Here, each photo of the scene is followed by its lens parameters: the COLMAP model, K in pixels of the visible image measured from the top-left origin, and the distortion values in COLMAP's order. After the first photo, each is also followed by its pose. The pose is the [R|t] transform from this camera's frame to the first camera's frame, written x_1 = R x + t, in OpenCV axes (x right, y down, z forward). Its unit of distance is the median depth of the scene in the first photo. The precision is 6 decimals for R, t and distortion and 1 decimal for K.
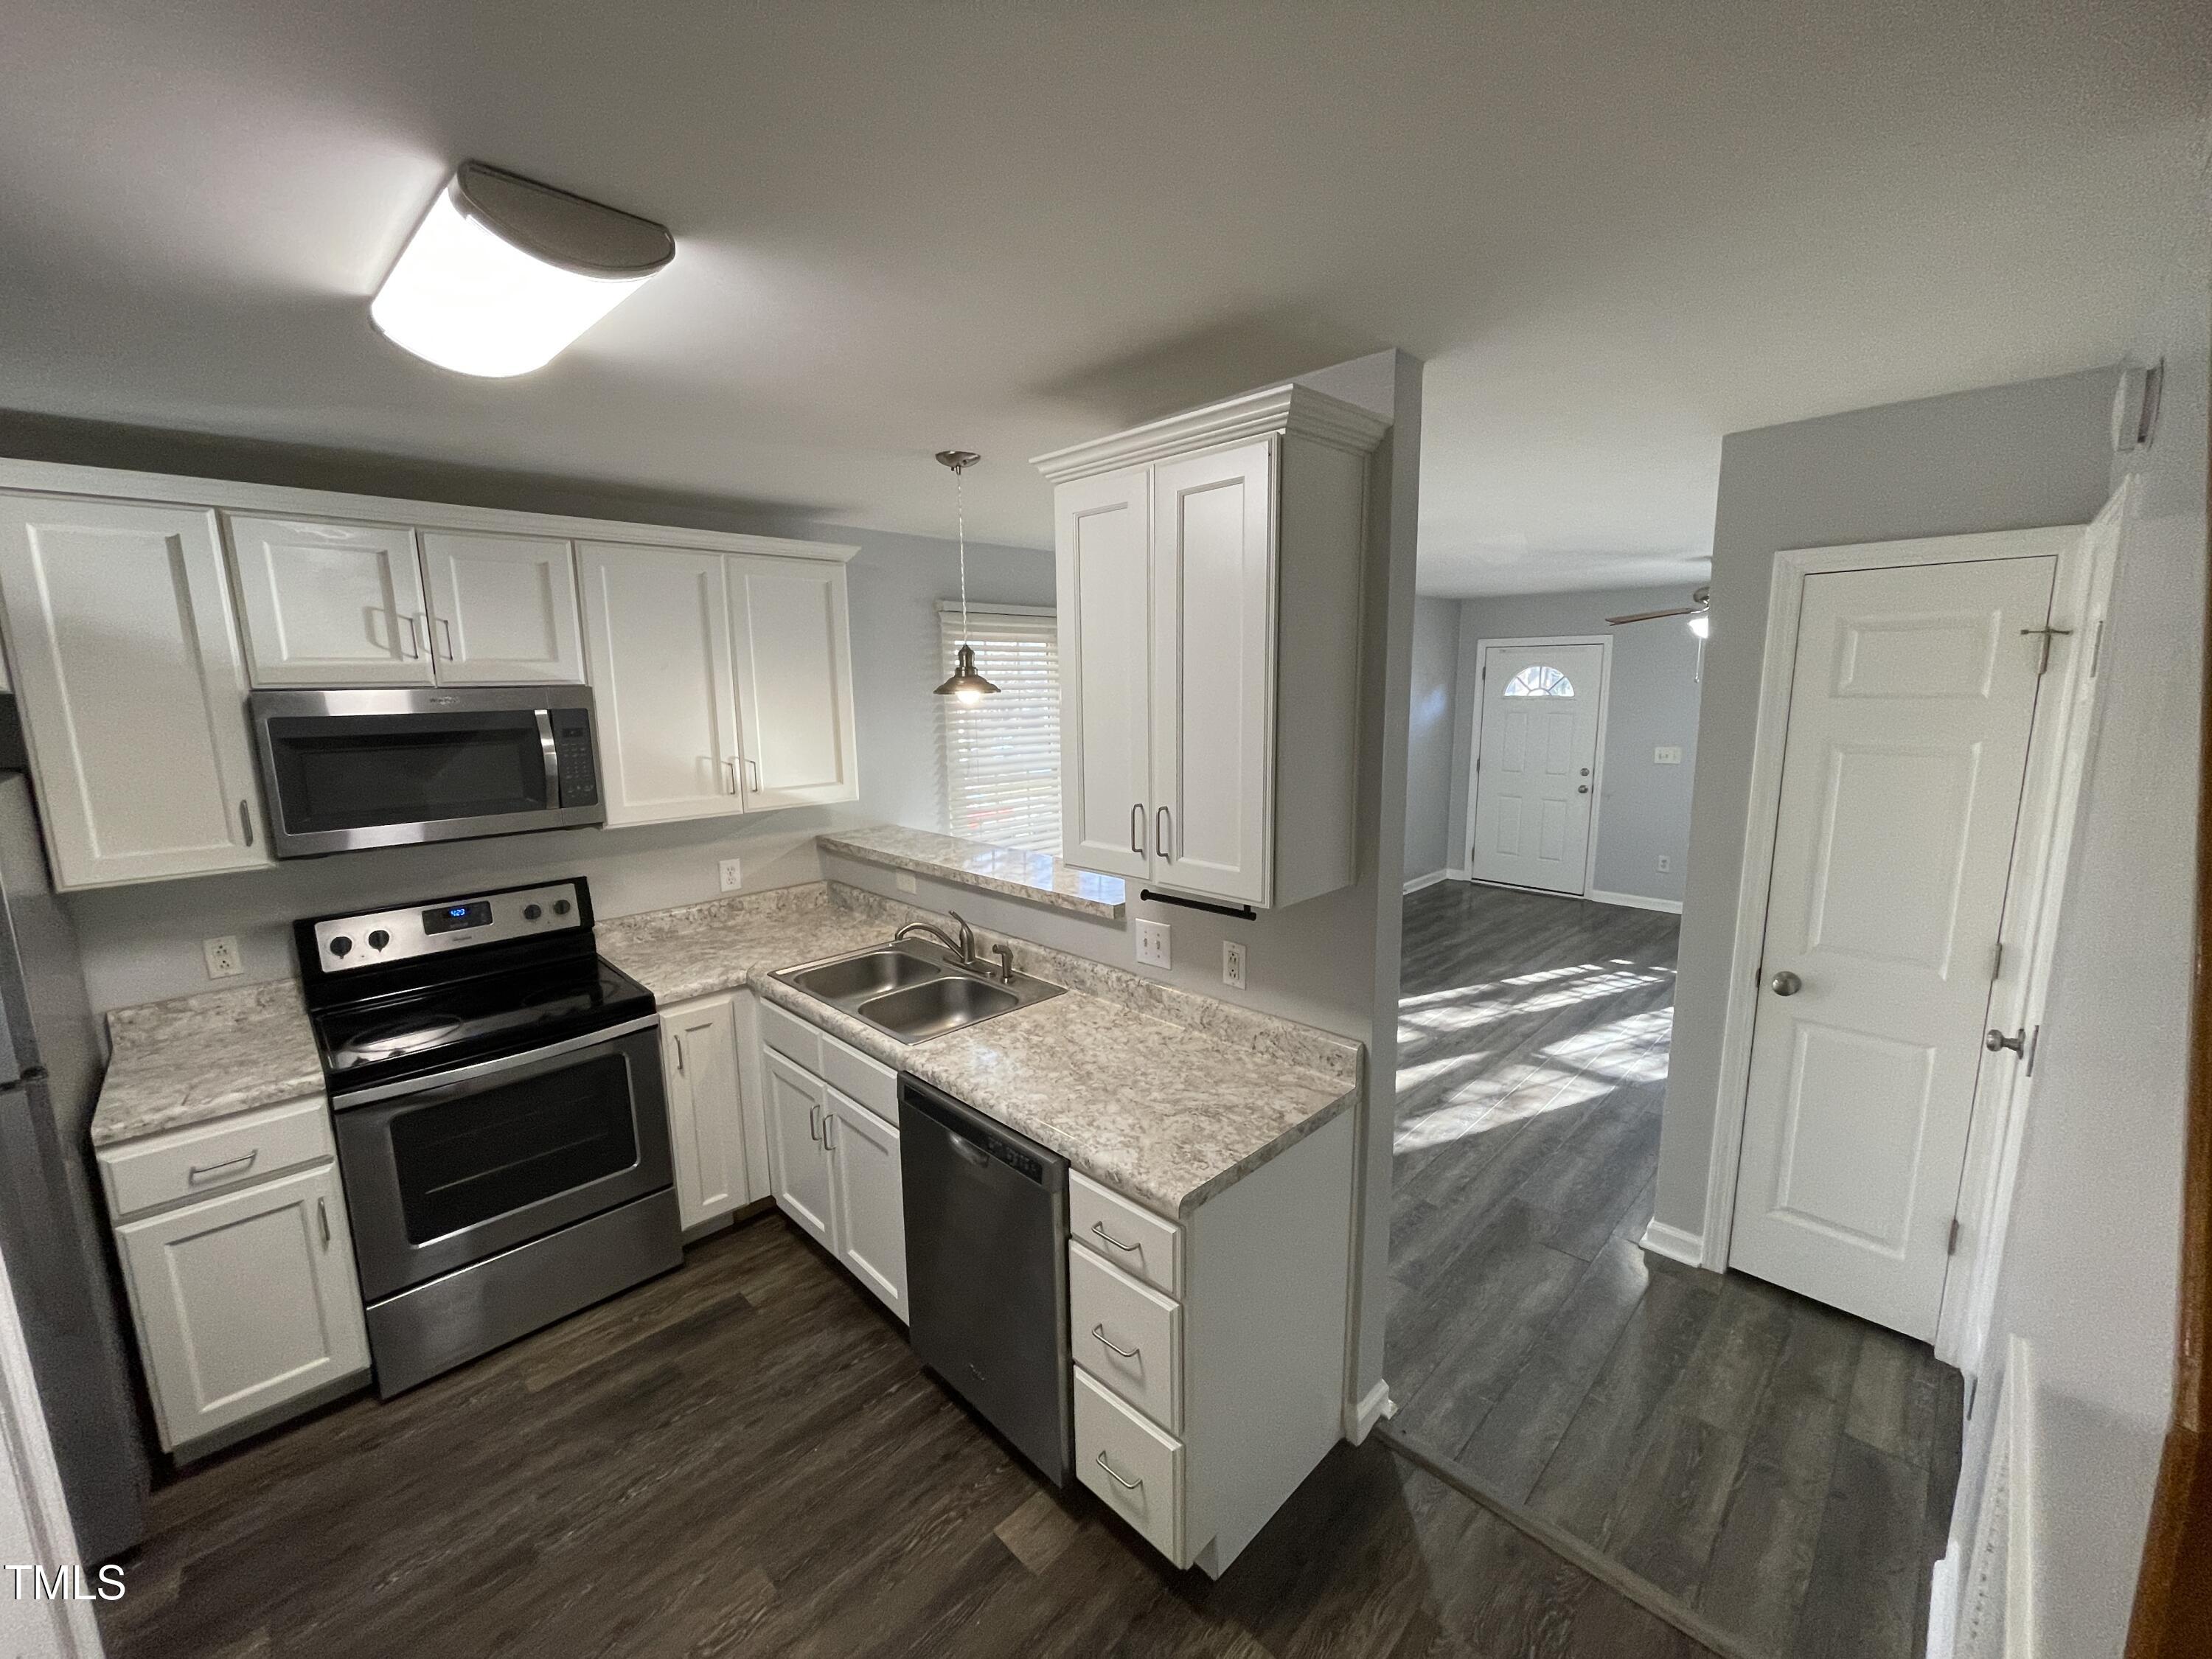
lens RADIAL K [[892.0, 0, 1091.5], [0, 892.0, 822.3], [0, 0, 1]] dist [-0.000042, 0.000003]
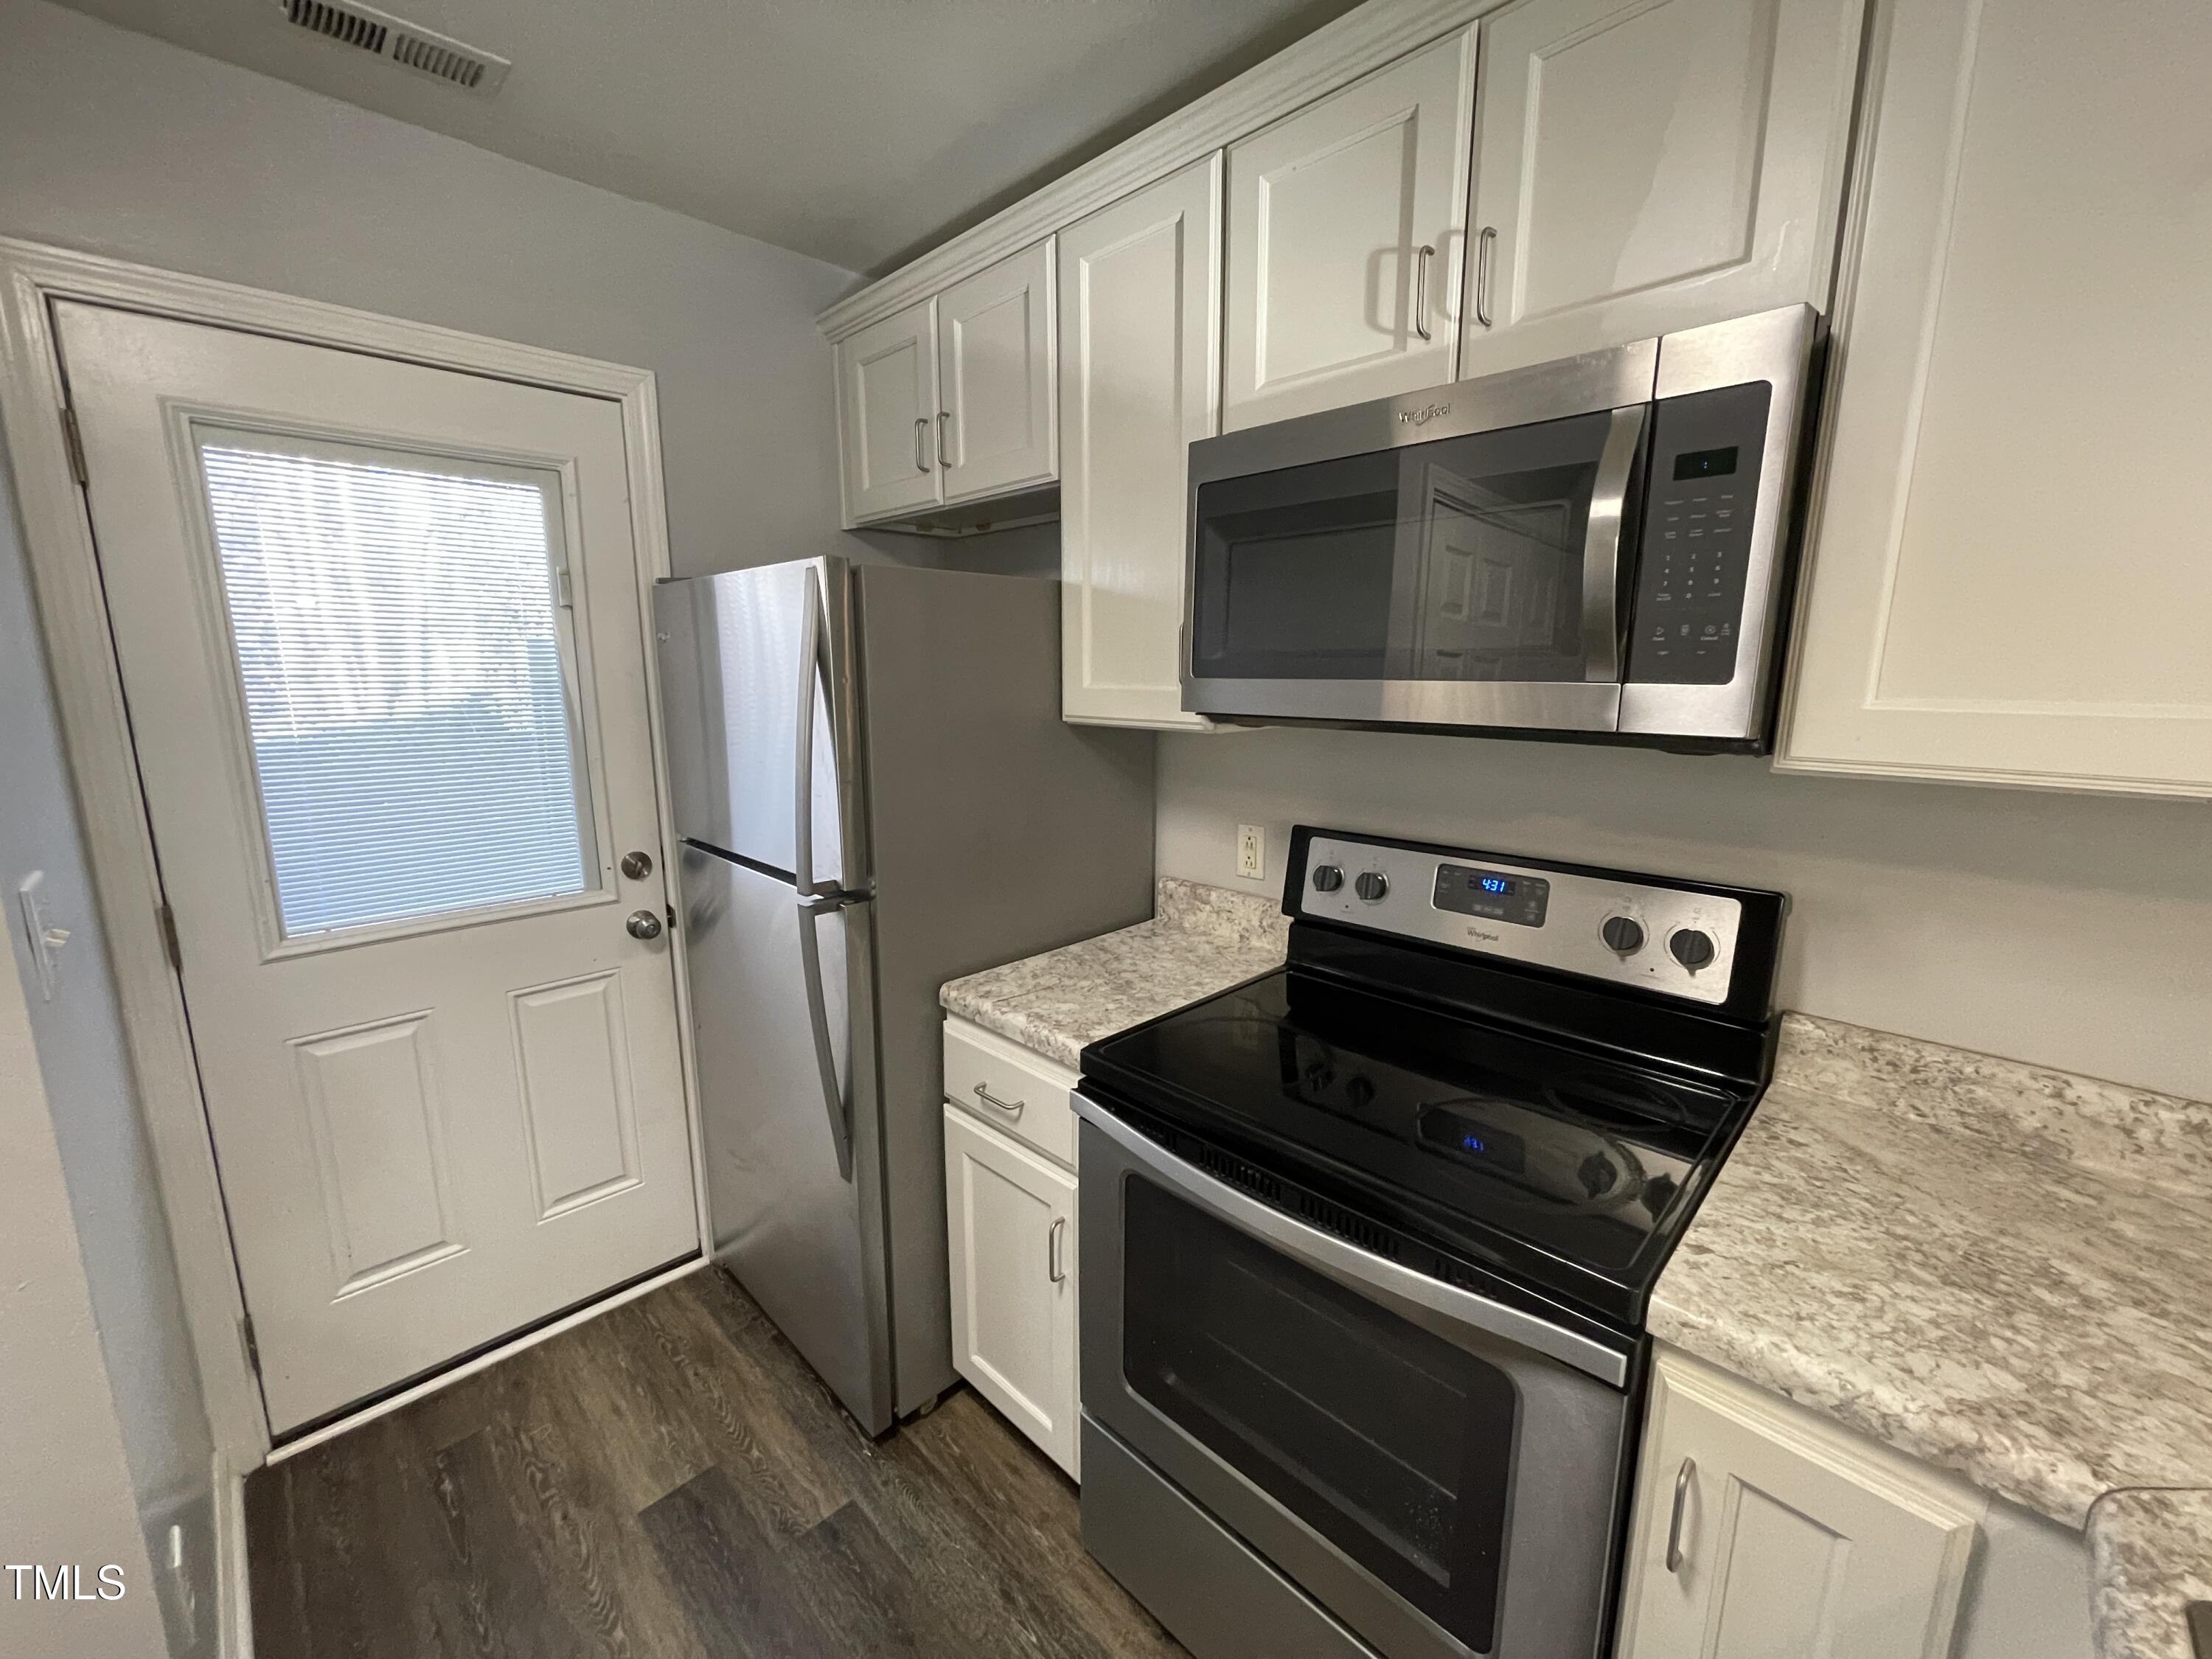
lens RADIAL K [[892.0, 0, 1091.5], [0, 892.0, 822.3], [0, 0, 1]] dist [-0.000042, 0.000003]
pose [[0.006677, 0.193558, -0.981066, -0.233043], [-0.157870, 0.968989, 0.190100, 0.004084], [0.987437, 0.153611, 0.037027, 0.825783]]
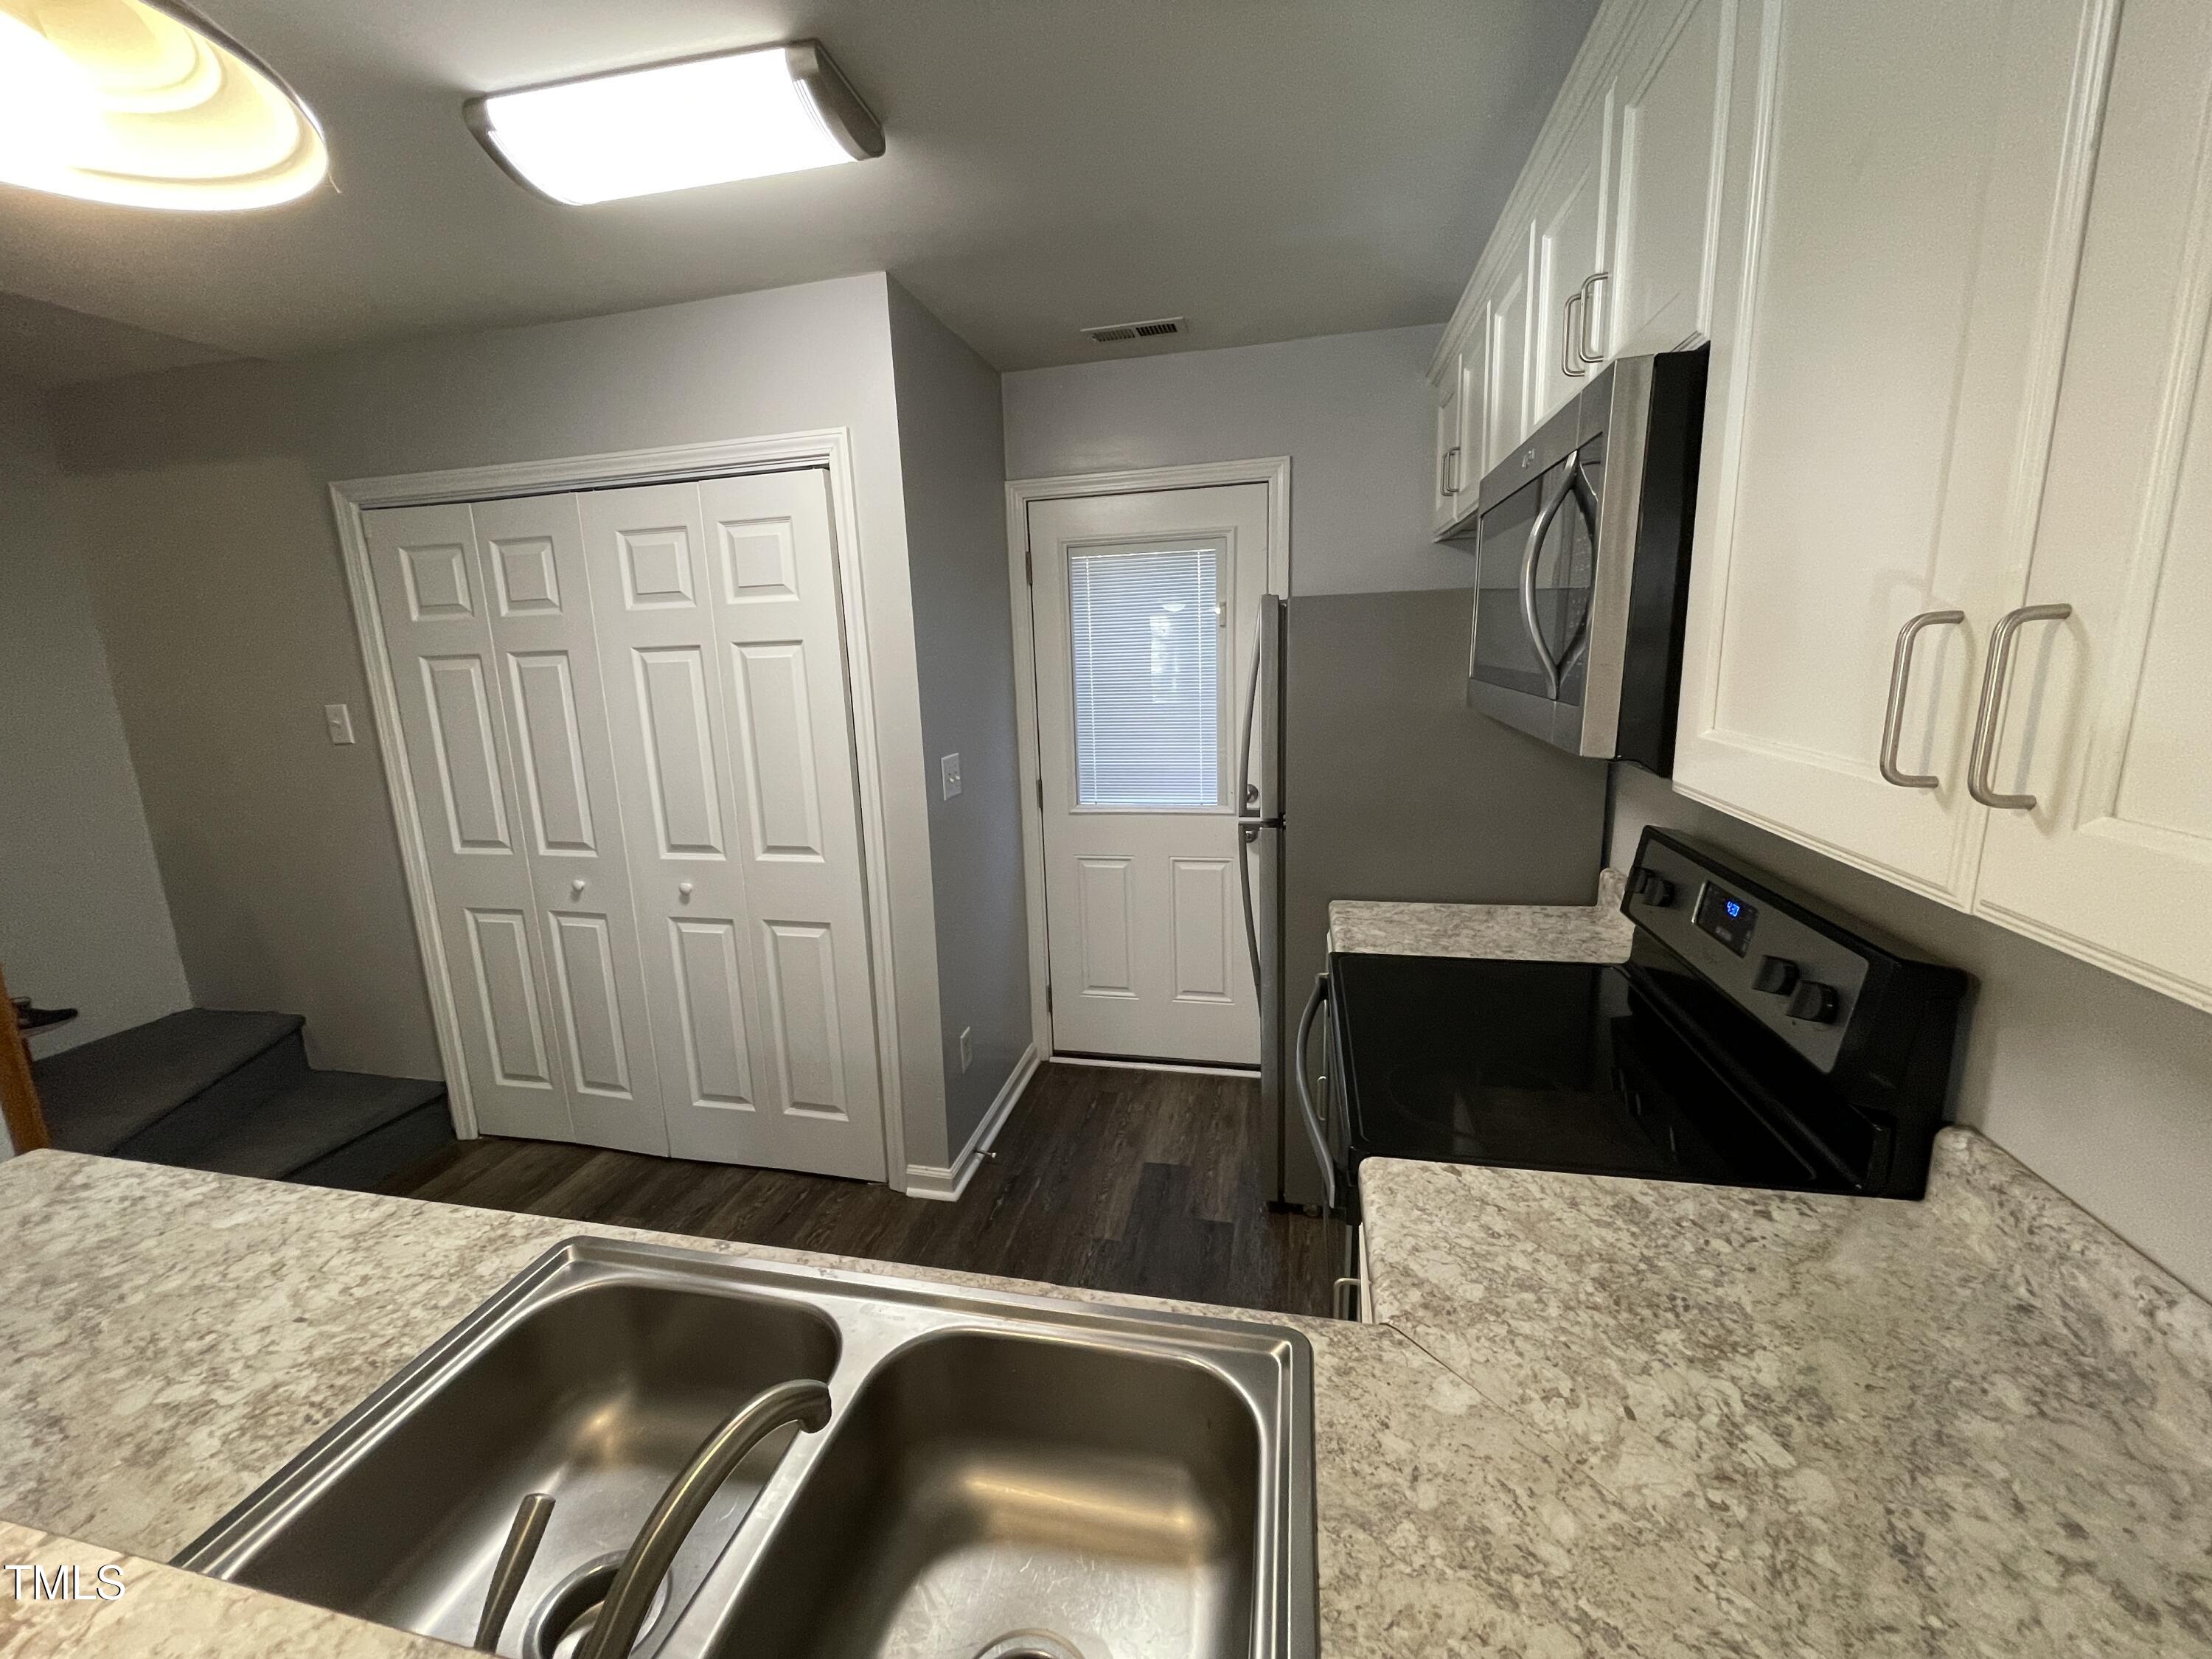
lens RADIAL K [[892.0, 0, 1091.5], [0, 892.0, 822.3], [0, 0, 1]] dist [-0.000042, 0.000003]
pose [[-0.837227, 0.152815, -0.525070, -0.198573], [-0.036691, 0.942301, 0.332749, -0.099809], [0.545623, 0.297852, -0.783313, 1.305093]]
